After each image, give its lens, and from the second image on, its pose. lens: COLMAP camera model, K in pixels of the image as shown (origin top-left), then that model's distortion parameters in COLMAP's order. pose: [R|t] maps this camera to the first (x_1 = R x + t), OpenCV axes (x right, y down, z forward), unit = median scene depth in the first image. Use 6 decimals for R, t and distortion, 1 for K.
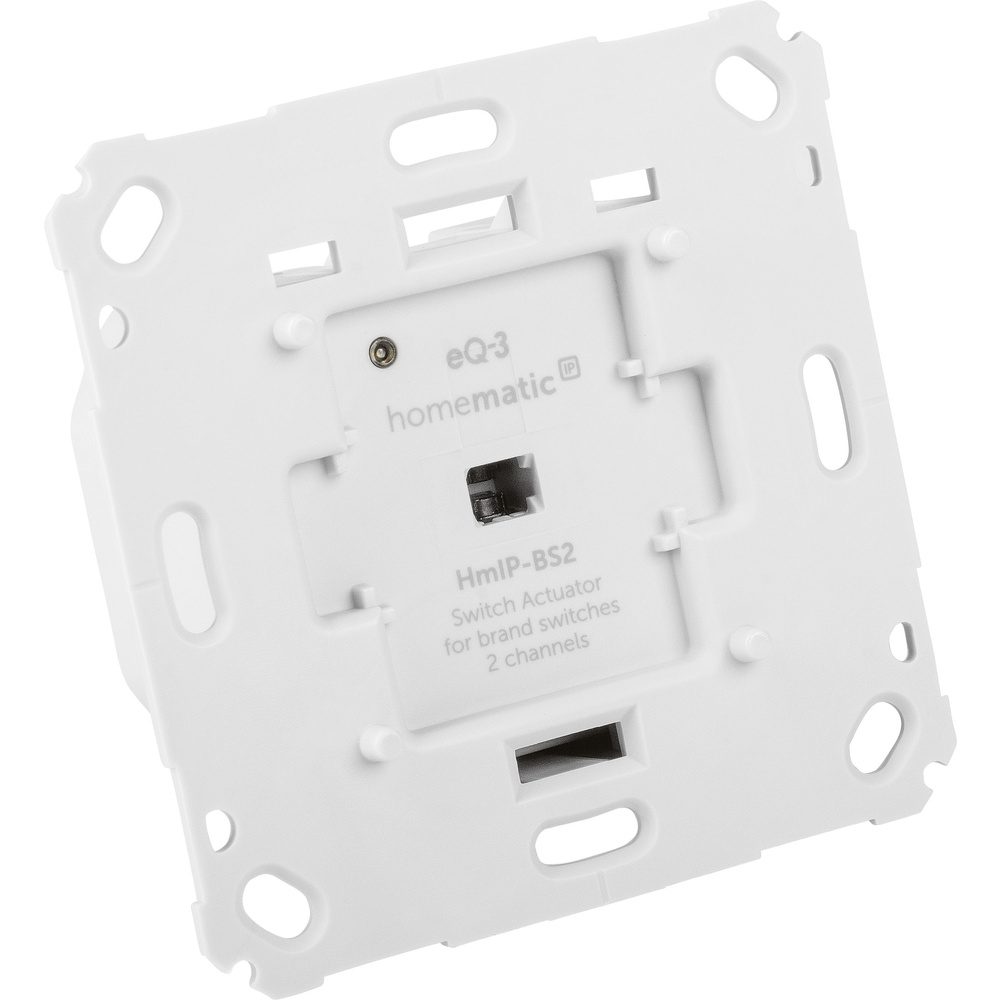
lens RADIAL K [[5658.4, 0, 500.0], [0, 5658.4, 500.0], [0, 0, 1]] dist [0.370942, 11.117898]
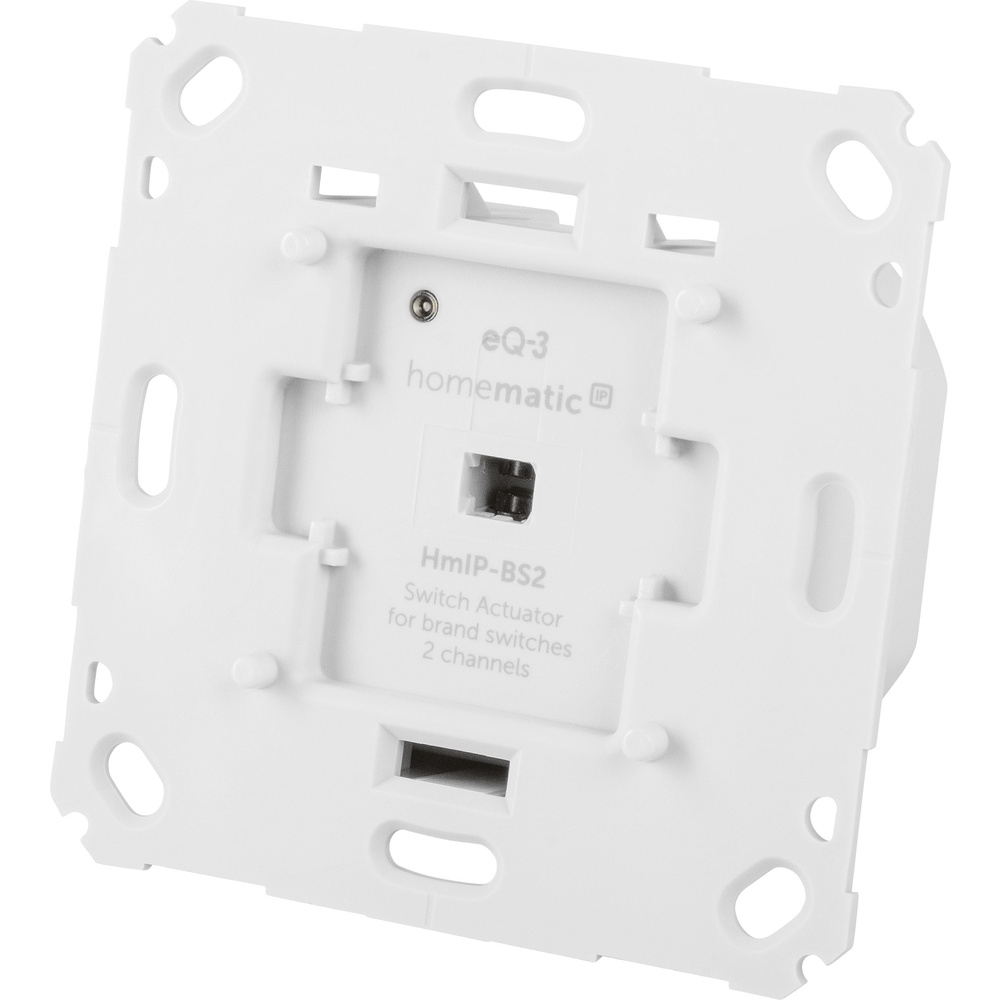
lens RADIAL K [[5658.4, 0, 500.0], [0, 5658.4, 500.0], [0, 0, 1]] dist [0.370942, 11.117898]
pose [[0.584065, 0.354630, -0.730141, 0.700305], [-0.307218, 0.929176, 0.205546, -0.196766], [0.751322, 0.104260, 0.651648, 0.379832]]
